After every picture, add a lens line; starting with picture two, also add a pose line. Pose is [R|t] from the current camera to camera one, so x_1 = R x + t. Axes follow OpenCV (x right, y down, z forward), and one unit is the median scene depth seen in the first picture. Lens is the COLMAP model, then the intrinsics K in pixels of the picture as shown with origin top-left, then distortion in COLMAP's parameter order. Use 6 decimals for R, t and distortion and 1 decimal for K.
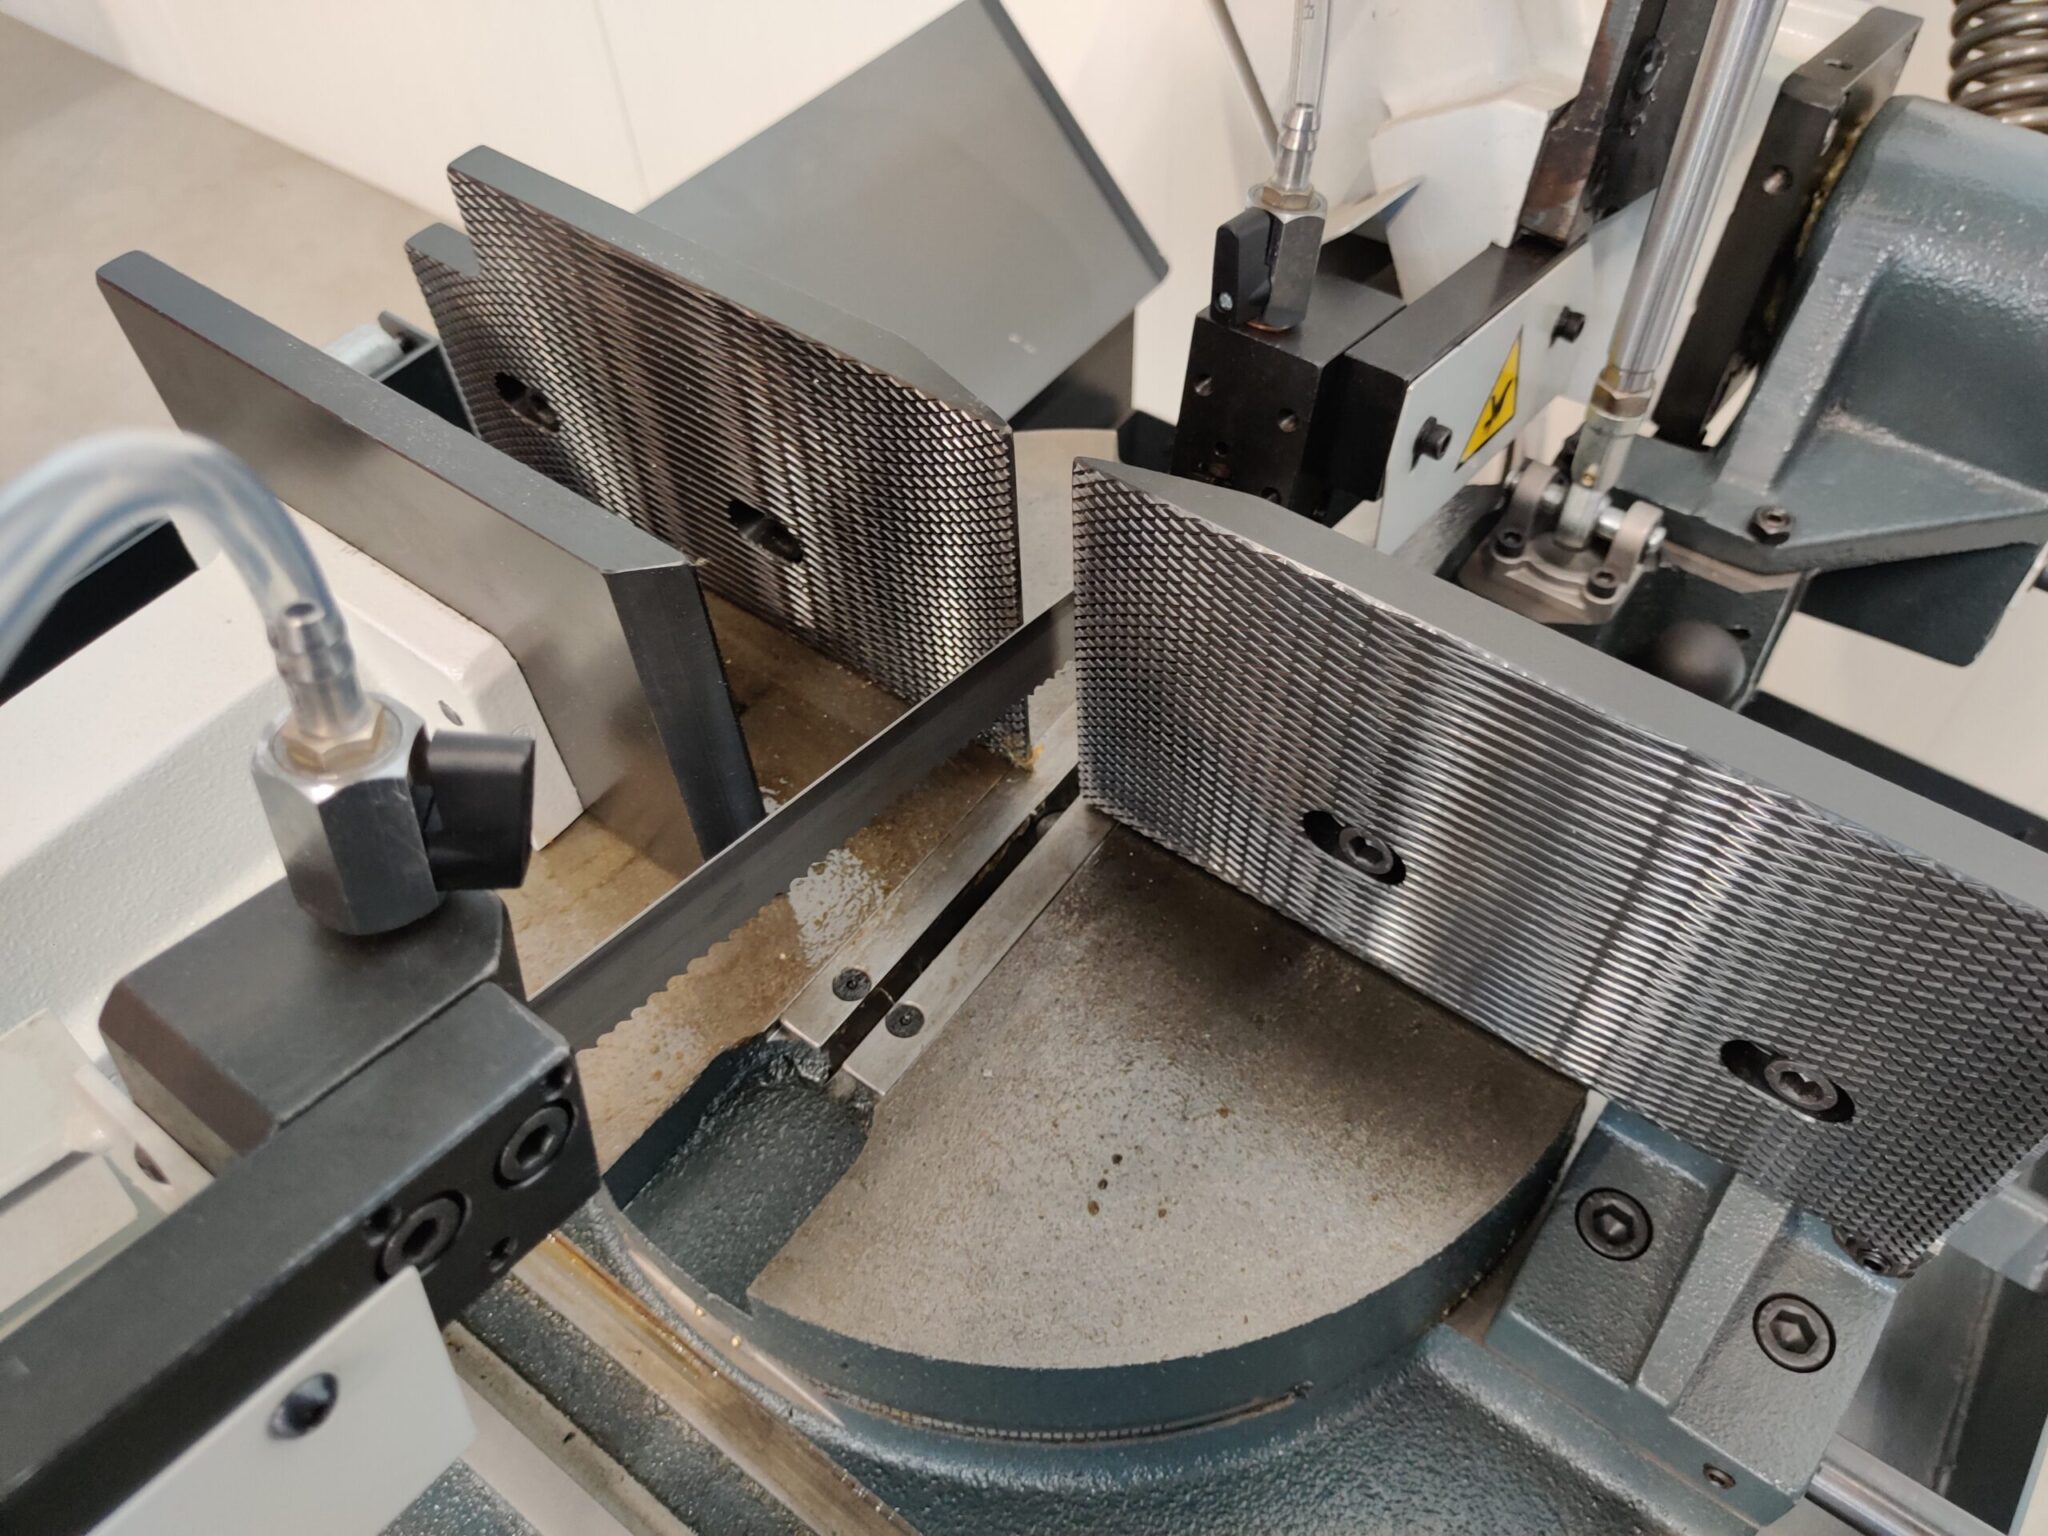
lens RADIAL K [[1565.0, 0, 1035.1], [0, 1565.0, 751.0], [0, 0, 1]] dist [0.057887, -0.094278]
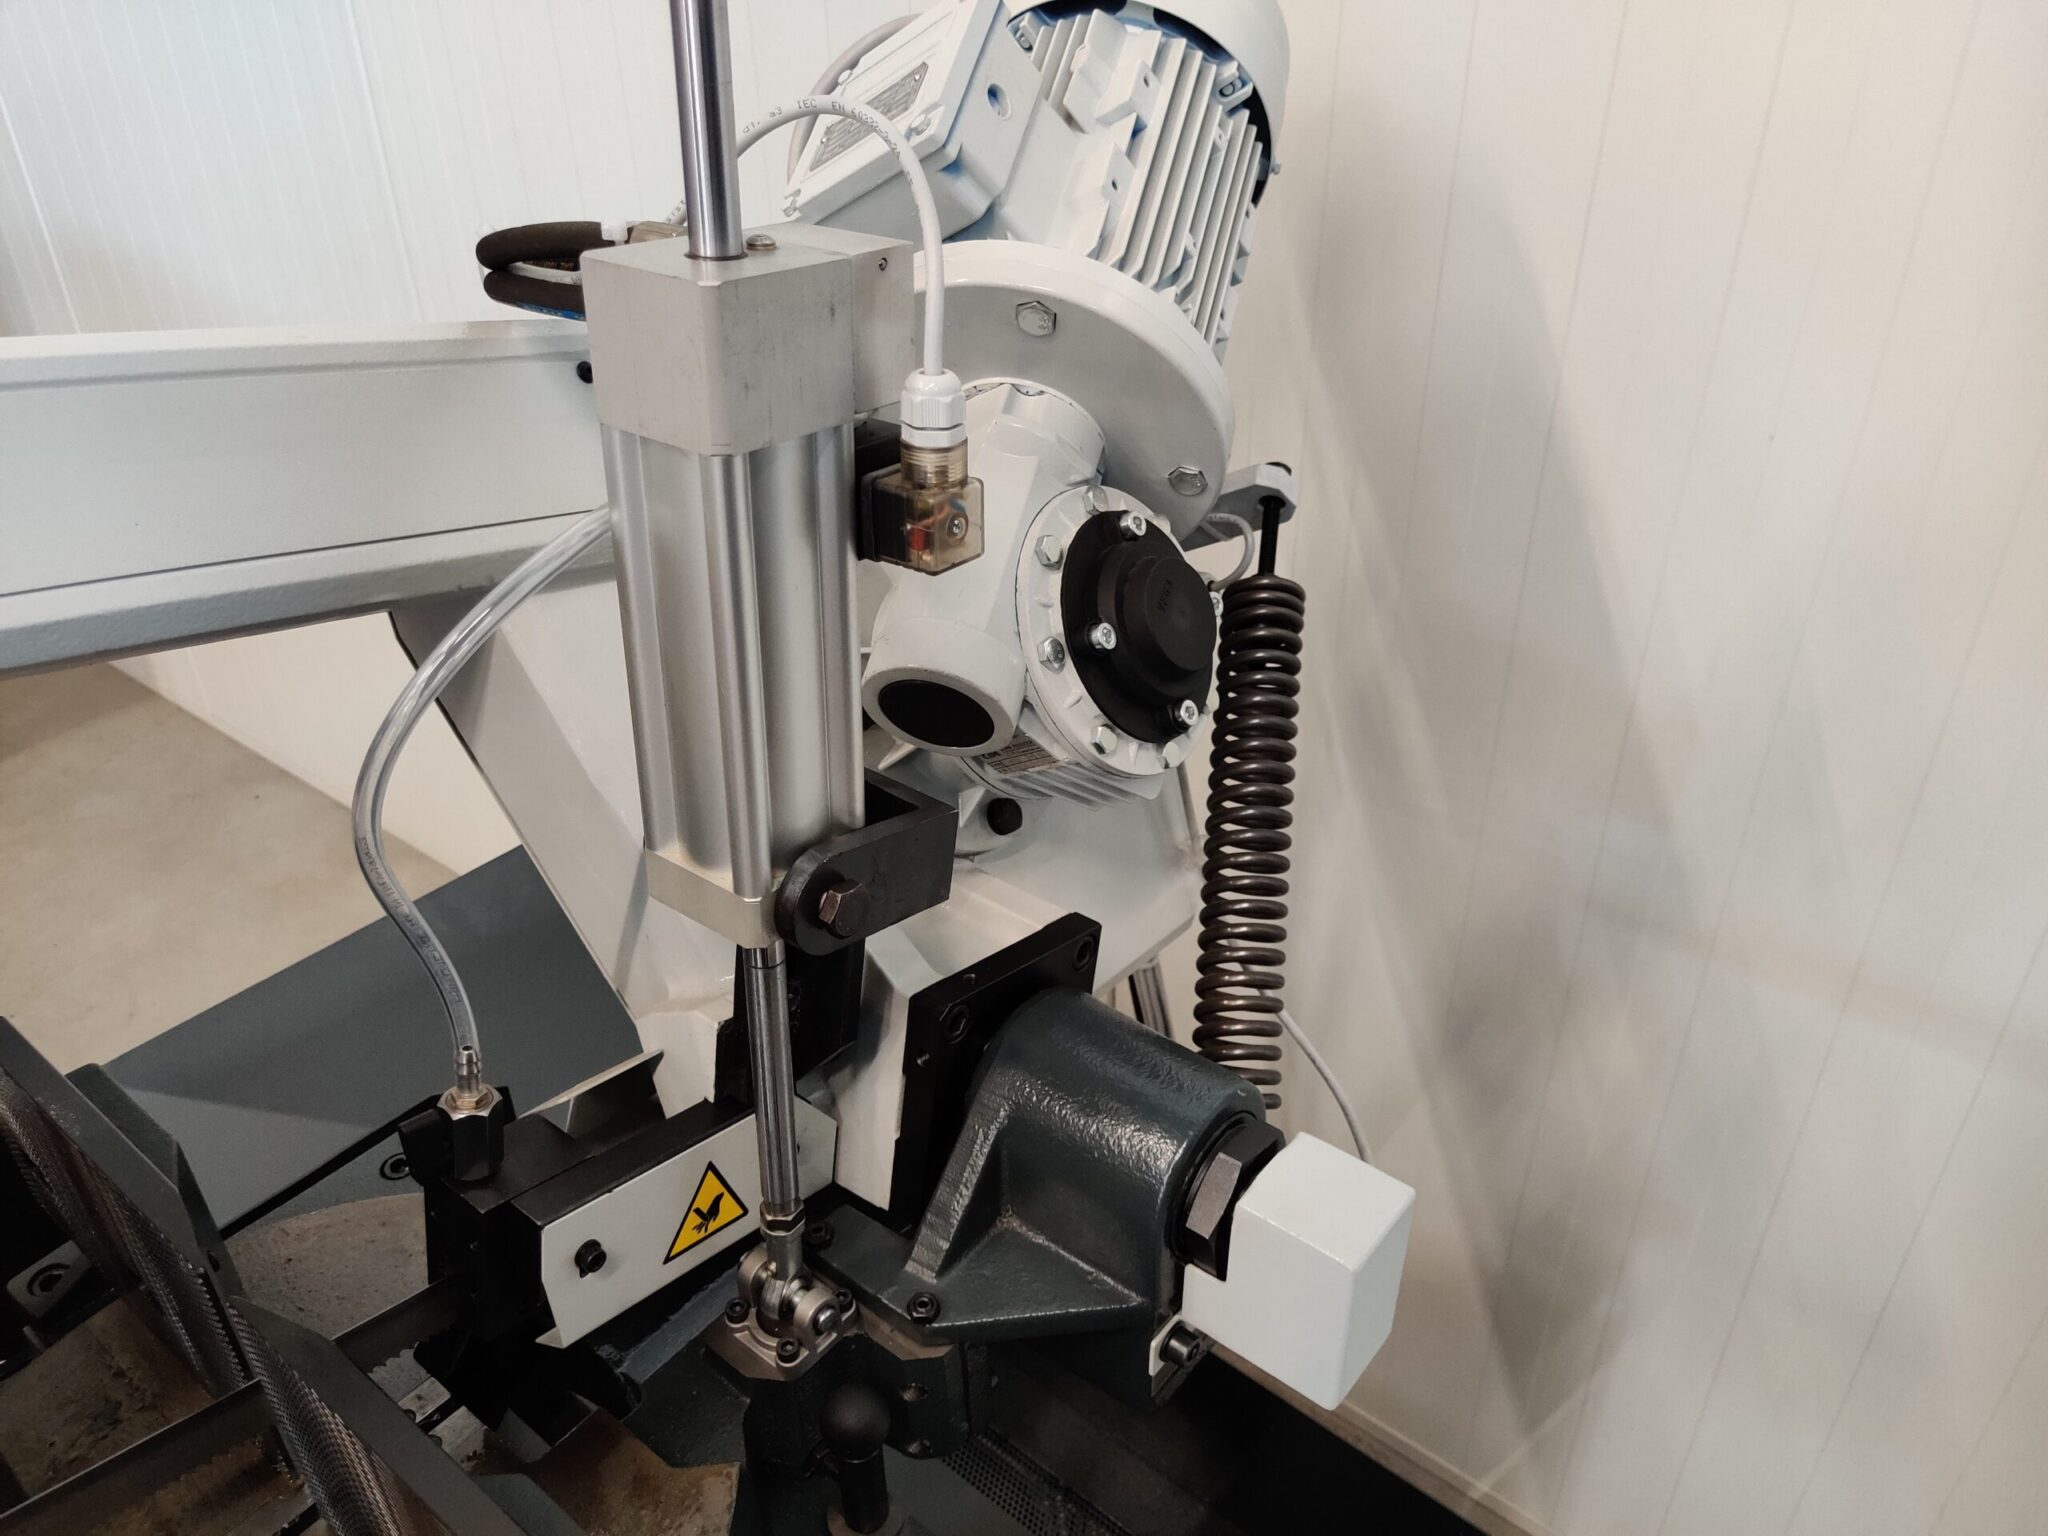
lens RADIAL K [[1565.0, 0, 1035.1], [0, 1565.0, 751.0], [0, 0, 1]] dist [0.057887, -0.094278]
pose [[0.998544, 0.035062, -0.040995, 0.605144], [-0.046492, 0.944782, -0.324386, -0.162522], [0.027358, 0.325820, 0.945036, -0.422137]]
